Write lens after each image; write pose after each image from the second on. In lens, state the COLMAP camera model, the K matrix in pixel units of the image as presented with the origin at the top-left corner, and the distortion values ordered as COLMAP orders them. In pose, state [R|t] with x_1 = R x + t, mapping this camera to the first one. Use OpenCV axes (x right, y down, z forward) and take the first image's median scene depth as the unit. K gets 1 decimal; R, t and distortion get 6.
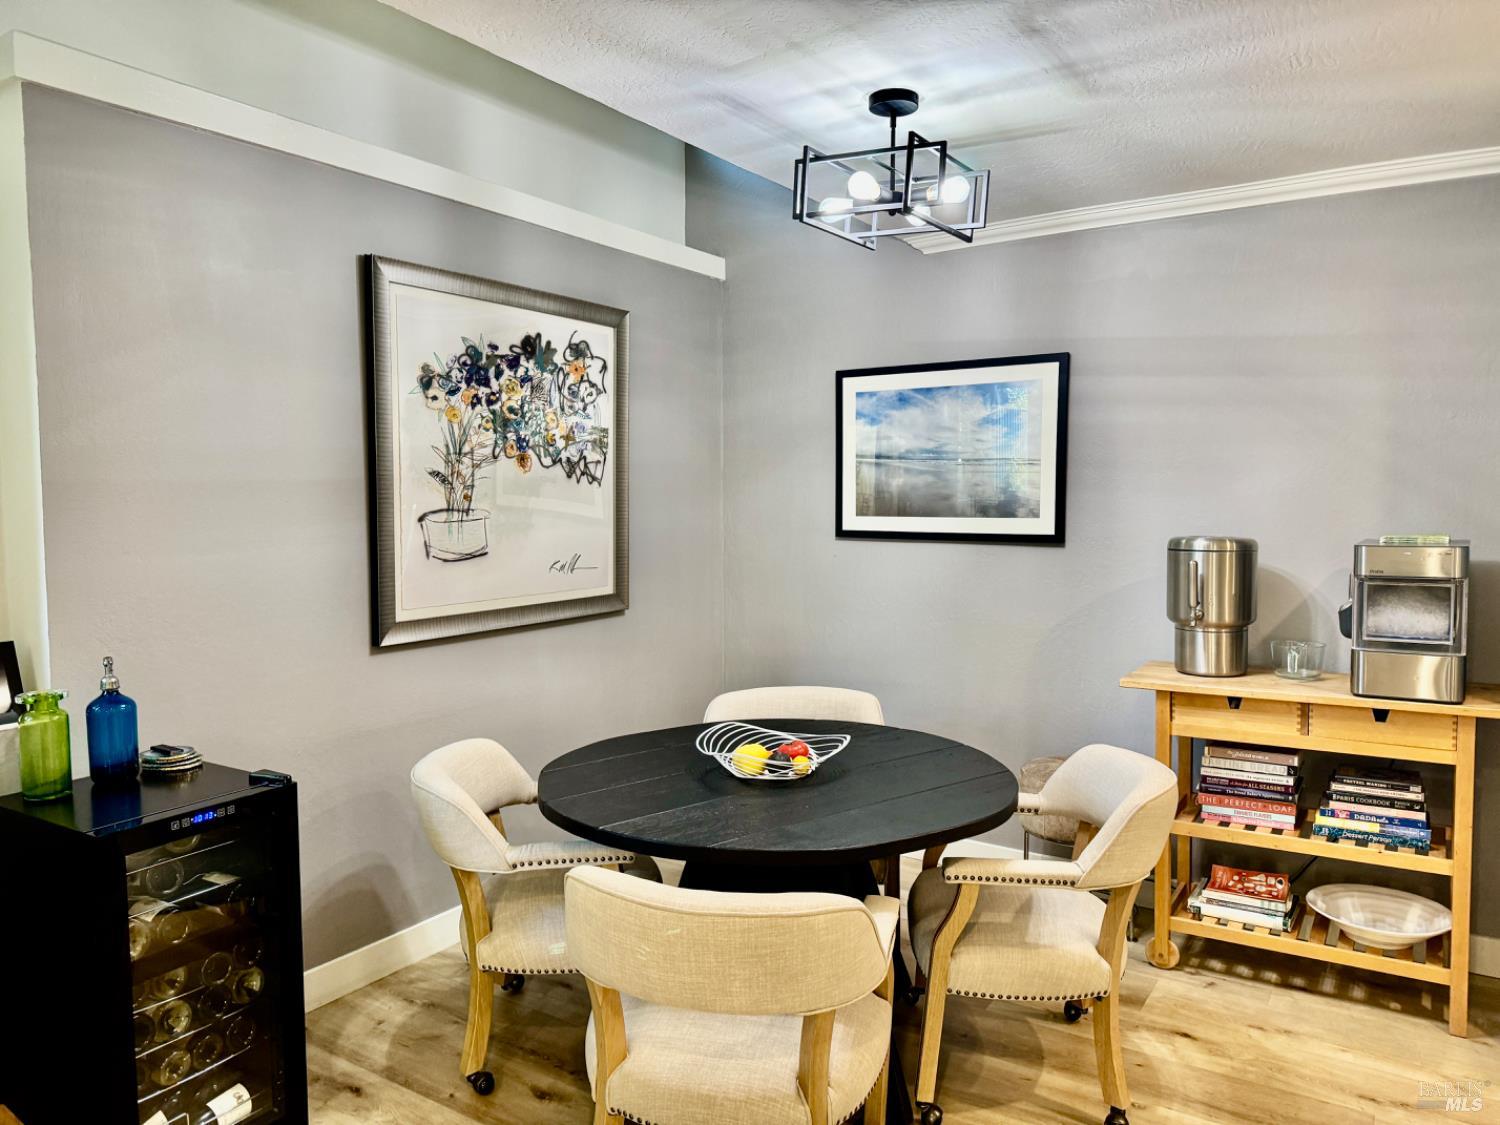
lens RADIAL K [[1062.6, 0, 790.0], [0, 1062.6, 608.7], [0, 0, 1]] dist [0.078972, -0.092534]
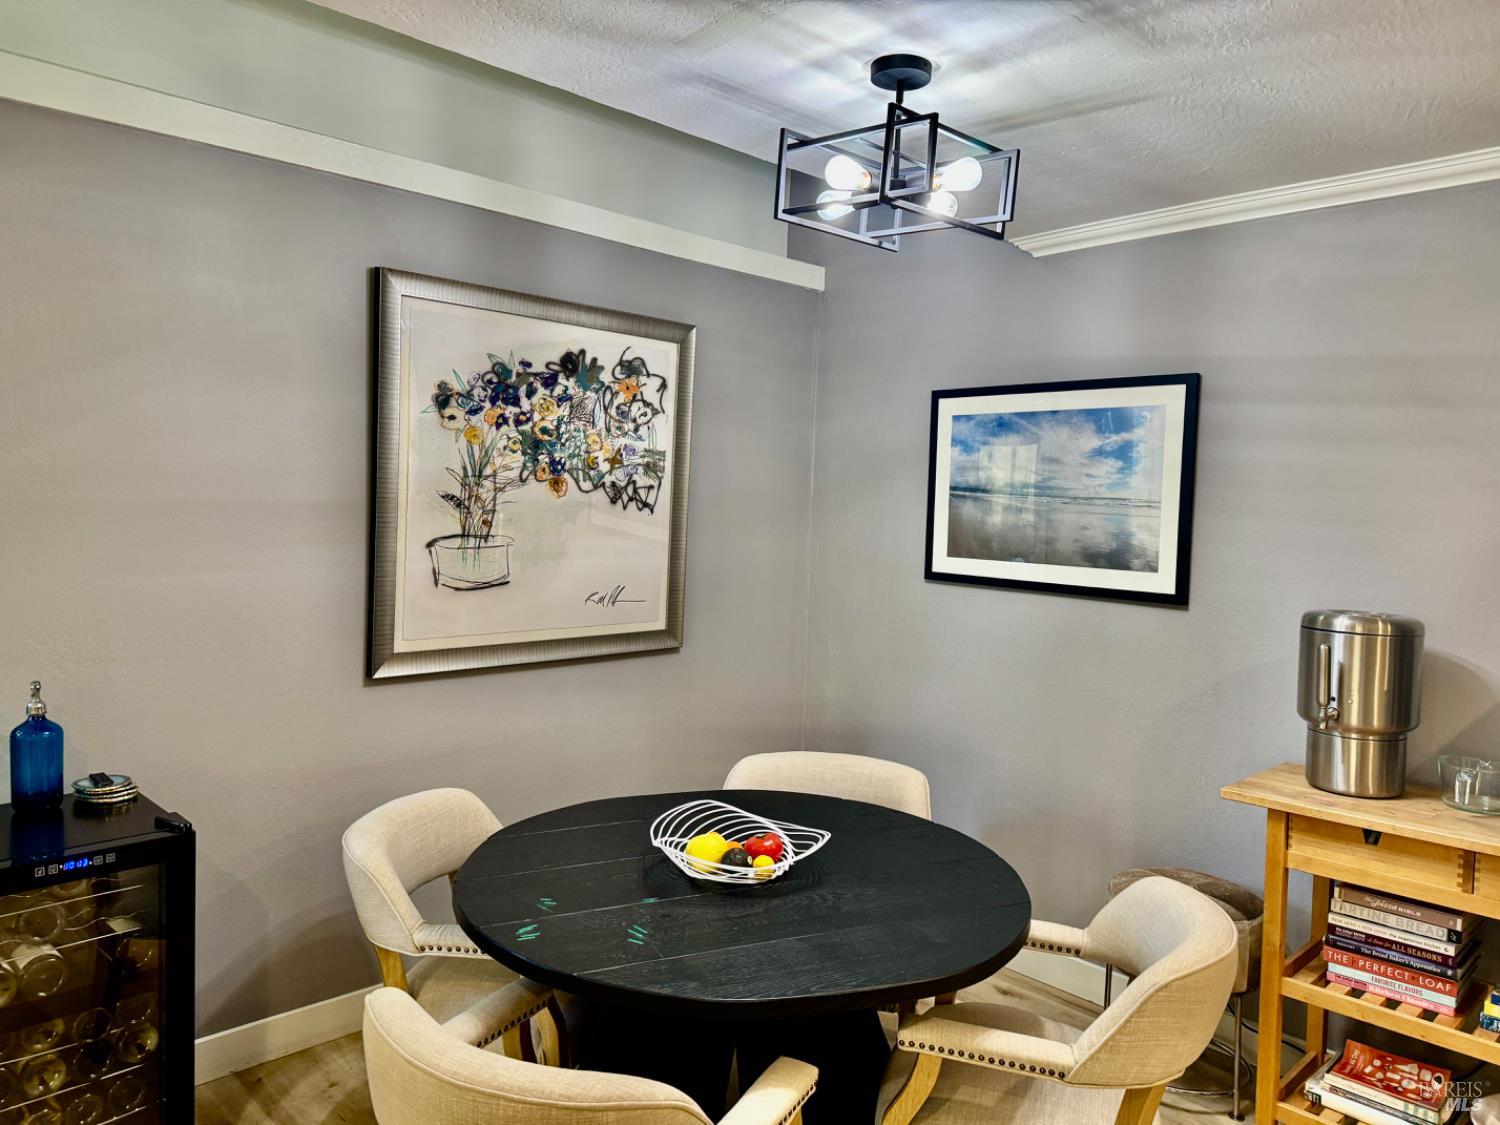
lens RADIAL K [[1062.6, 0, 787.8], [0, 1062.6, 585.7], [0, 0, 1]] dist [0.078972, -0.092534]
pose [[0.970449, 0.055090, -0.234933, 0.178354], [-0.062306, 0.997783, -0.023400, -0.044122], [0.233123, 0.037346, 0.971730, 0.155757]]
